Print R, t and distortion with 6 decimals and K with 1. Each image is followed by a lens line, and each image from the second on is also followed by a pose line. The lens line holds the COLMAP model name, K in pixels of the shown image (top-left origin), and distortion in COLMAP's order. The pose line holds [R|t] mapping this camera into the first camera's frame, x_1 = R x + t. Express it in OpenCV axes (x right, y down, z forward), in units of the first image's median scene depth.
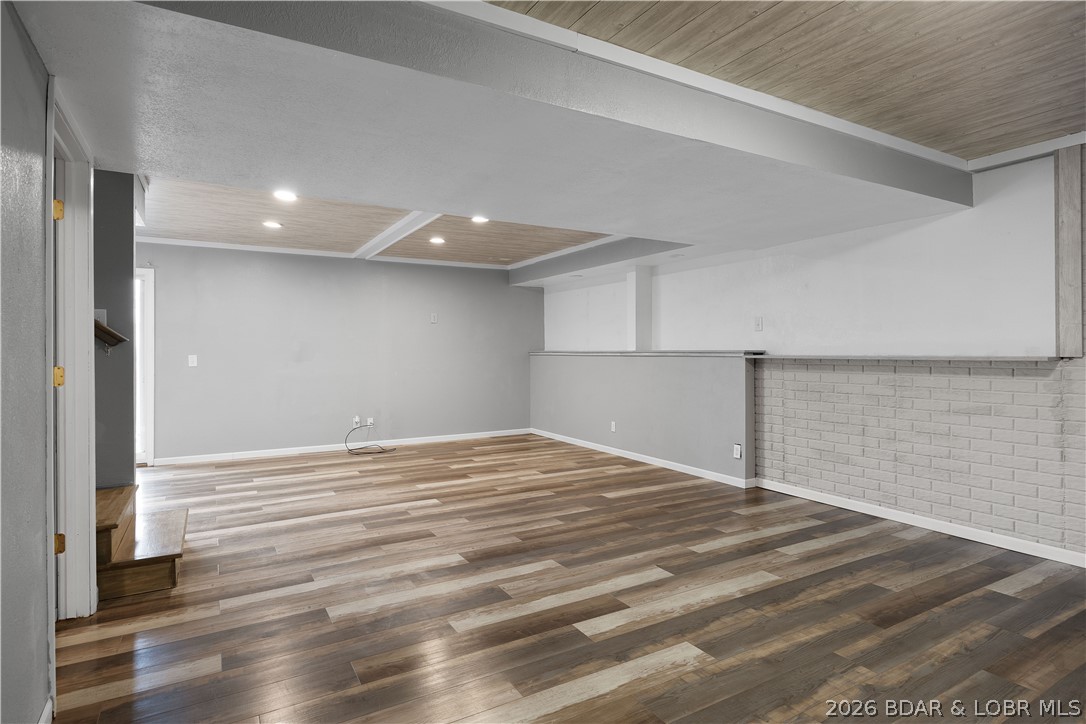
lens RADIAL K [[570.0, 0, 542.0], [0, 570.0, 356.3], [0, 0, 1]] dist [-0.001225, 0.000581]
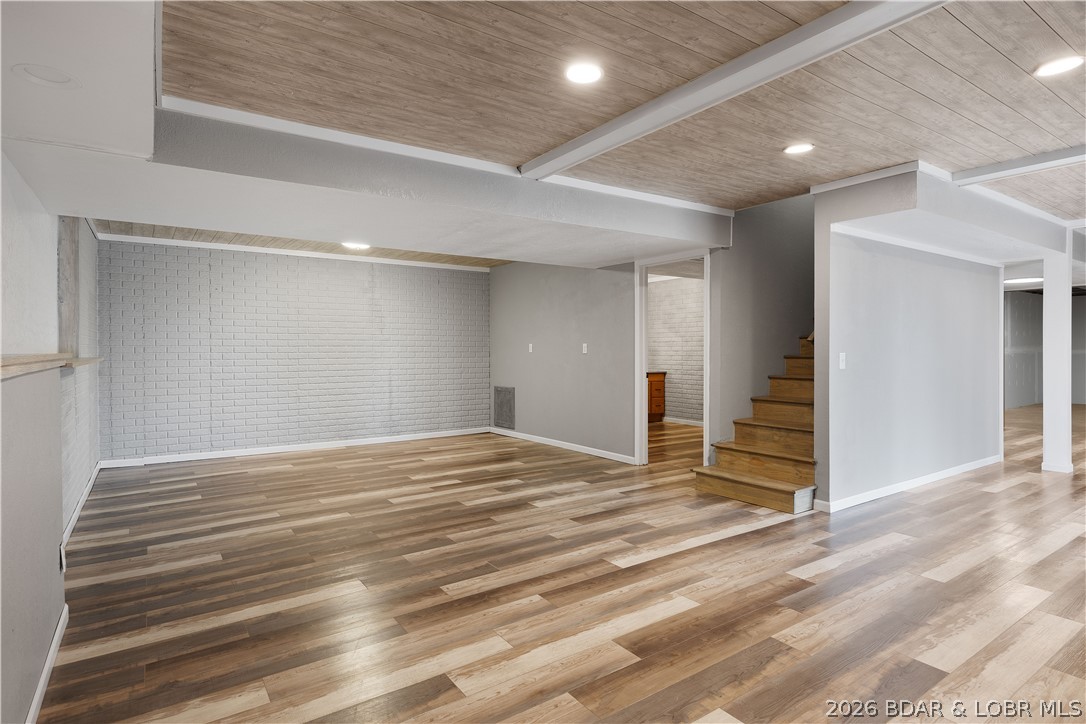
lens RADIAL K [[570.0, 0, 545.0], [0, 570.0, 353.6], [0, 0, 1]] dist [-0.001225, 0.000581]
pose [[-0.996391, 0.006818, -0.084603, -0.047209], [0.005356, 0.999833, 0.017498, -0.021757], [0.084709, 0.016982, -0.996261, 2.009528]]
